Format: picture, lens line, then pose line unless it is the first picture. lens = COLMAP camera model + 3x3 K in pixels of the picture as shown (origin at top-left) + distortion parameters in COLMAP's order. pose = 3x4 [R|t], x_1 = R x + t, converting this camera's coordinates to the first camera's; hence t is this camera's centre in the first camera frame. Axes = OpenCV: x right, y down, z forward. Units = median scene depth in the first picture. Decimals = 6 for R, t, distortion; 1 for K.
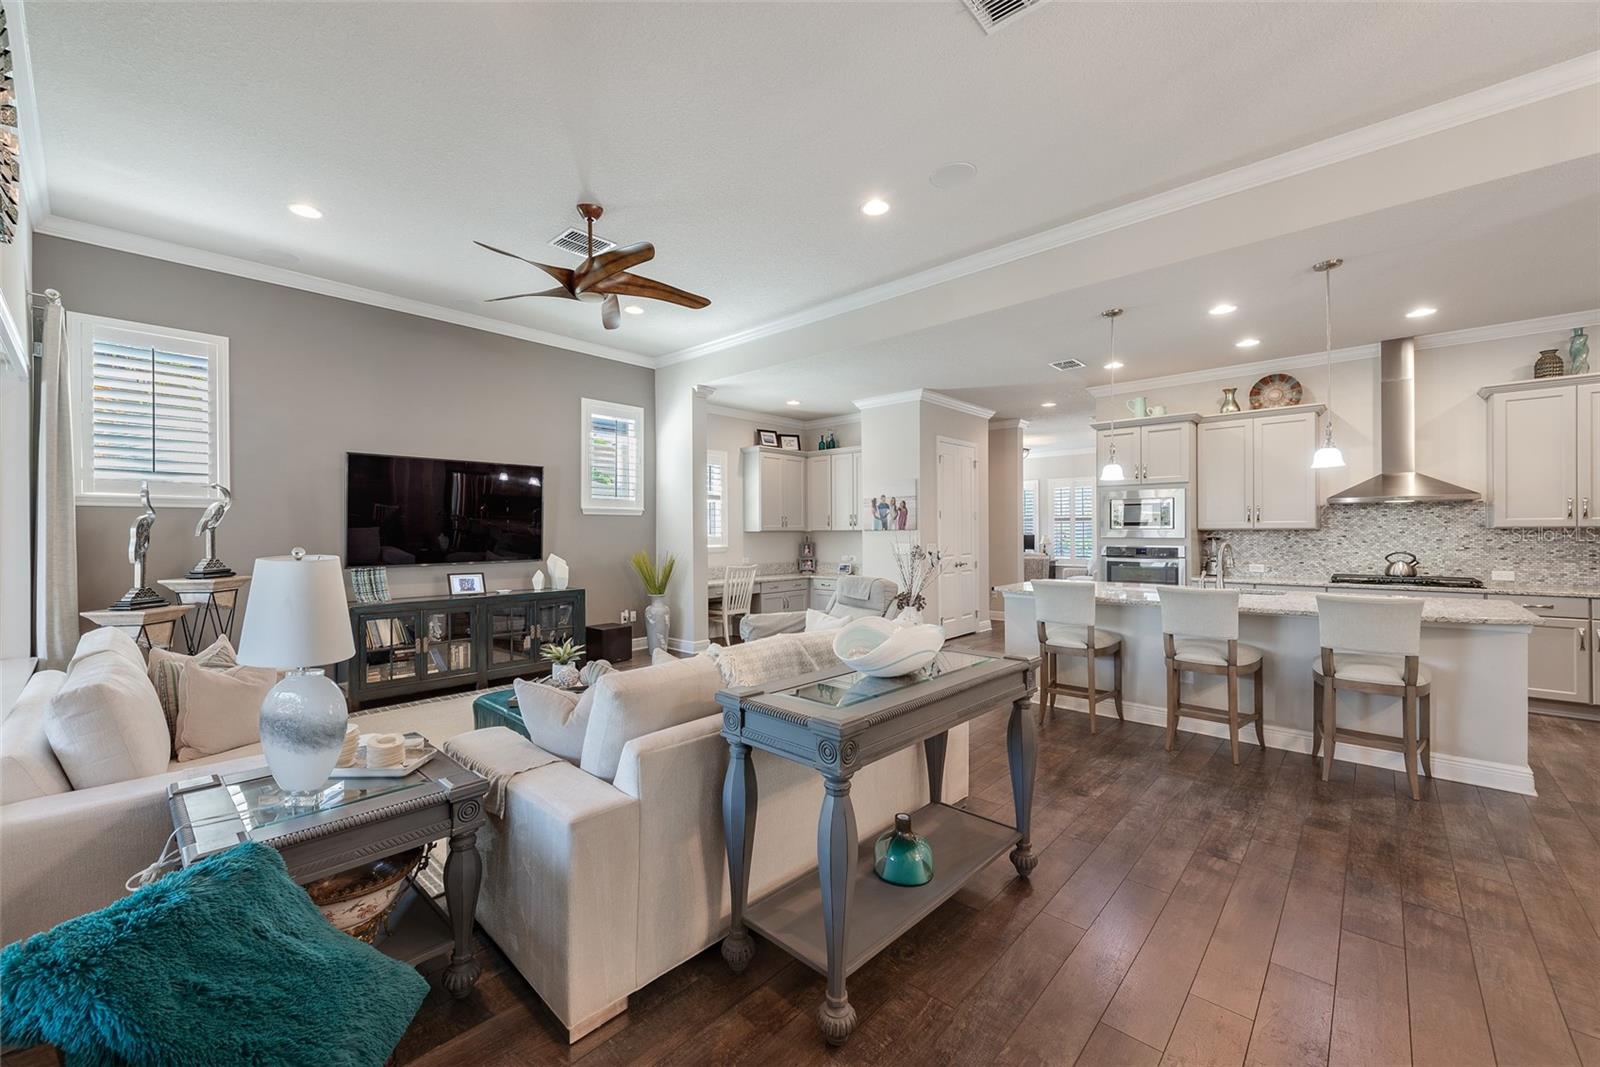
lens RADIAL K [[630.9, 0, 777.8], [0, 630.9, 532.4], [0, 0, 1]] dist [0.008808, -0.002297]
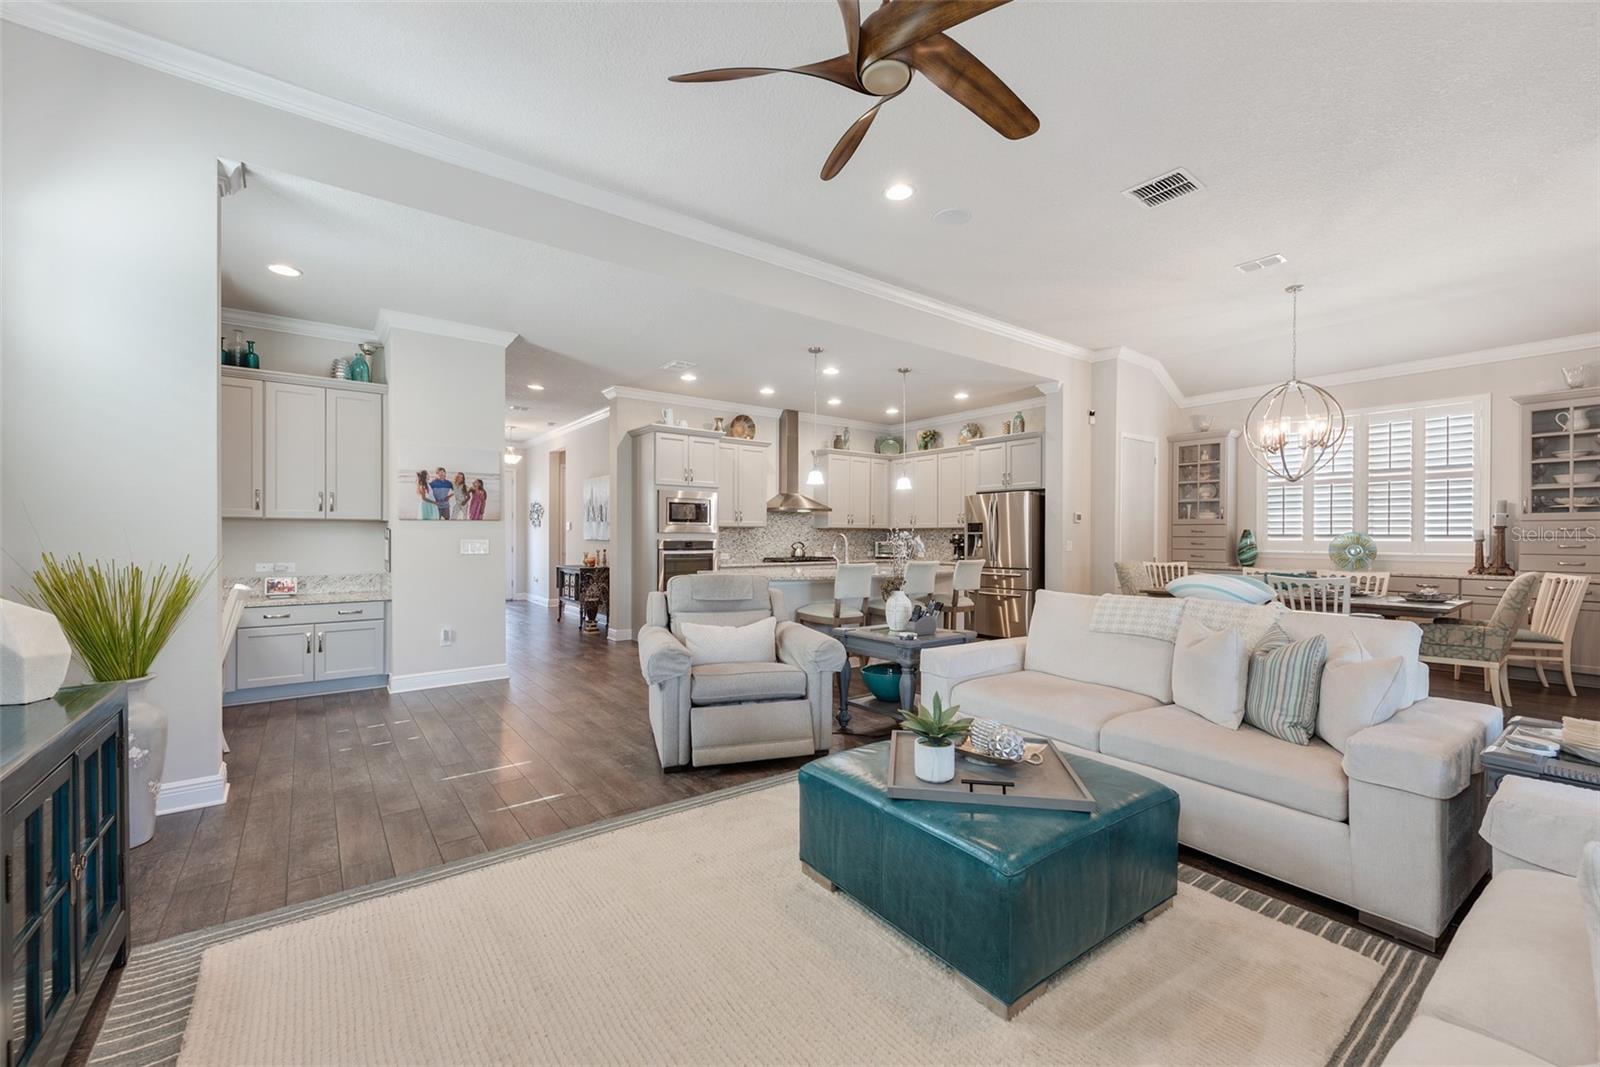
lens RADIAL K [[630.9, 0, 782.6], [0, 630.9, 536.8], [0, 0, 1]] dist [0.008808, -0.002297]
pose [[0.170750, 0.003519, 0.985308, -0.538776], [-0.003735, 0.999989, -0.002924, 0.019173], [-0.985307, -0.003181, 0.170762, 0.643643]]
